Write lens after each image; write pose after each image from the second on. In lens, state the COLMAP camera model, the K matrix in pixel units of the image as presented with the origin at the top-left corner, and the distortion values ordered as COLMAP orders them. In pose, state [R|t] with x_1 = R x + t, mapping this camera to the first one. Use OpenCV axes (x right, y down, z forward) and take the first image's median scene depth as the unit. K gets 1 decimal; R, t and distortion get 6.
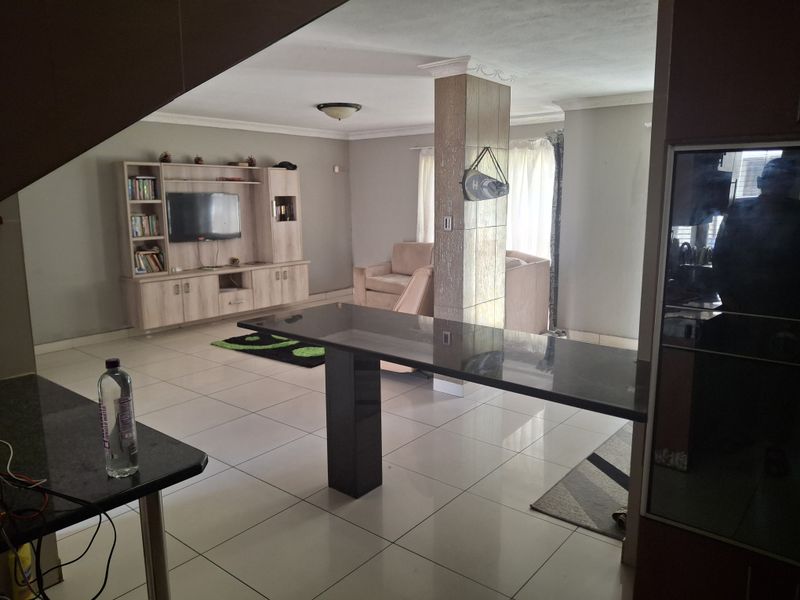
lens RADIAL K [[591.6, 0, 392.1], [0, 591.6, 296.3], [0, 0, 1]] dist [0.120430, -0.223235]
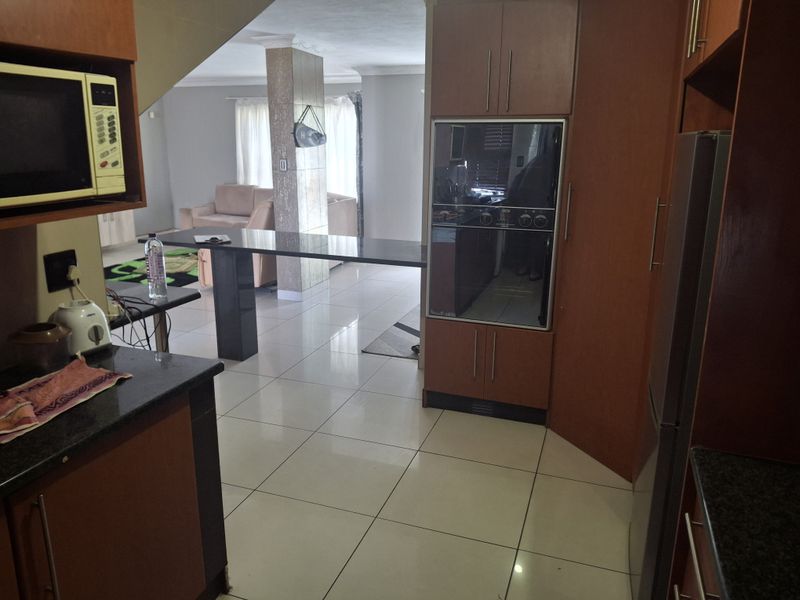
lens RADIAL K [[595.7, 0, 400.0], [0, 595.7, 300.0], [0, 0, 1]] dist [0.110896, -0.224466]
pose [[0.937835, -0.072272, 0.339474, -0.091047], [0.042482, 0.994628, 0.094390, 0.037957], [-0.344473, -0.074100, 0.935867, -0.222501]]
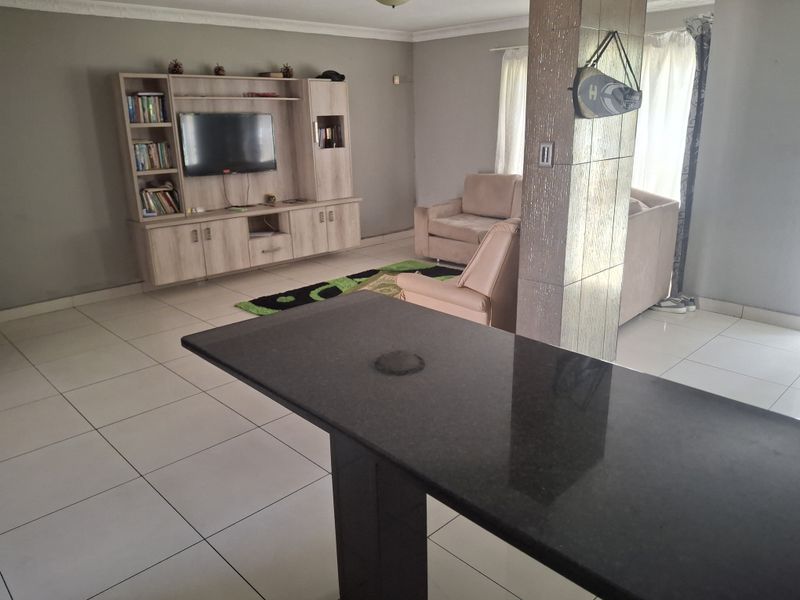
lens RADIAL K [[595.7, 0, 400.0], [0, 595.7, 300.0], [0, 0, 1]] dist [0.110896, -0.224466]
pose [[0.993976, 0.022047, -0.107354, 0.006829], [-0.007885, 0.991405, 0.130588, -0.035329], [0.109311, -0.128955, 0.985607, 0.220028]]
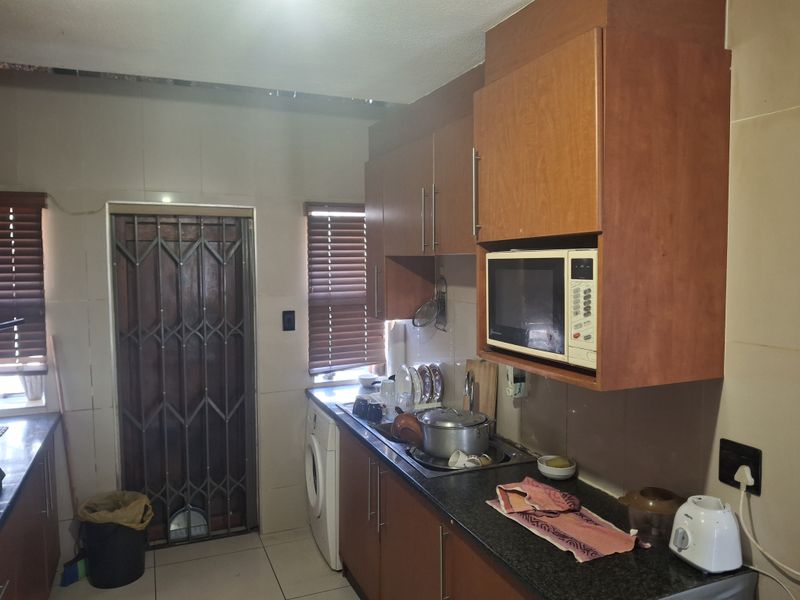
lens RADIAL K [[595.7, 0, 400.0], [0, 595.7, 300.0], [0, 0, 1]] dist [0.110896, -0.224466]
pose [[-0.452709, 0.073387, -0.888633, 1.056702], [-0.144638, 0.977364, 0.154400, -0.364789], [0.879849, 0.198428, -0.431847, 1.395045]]
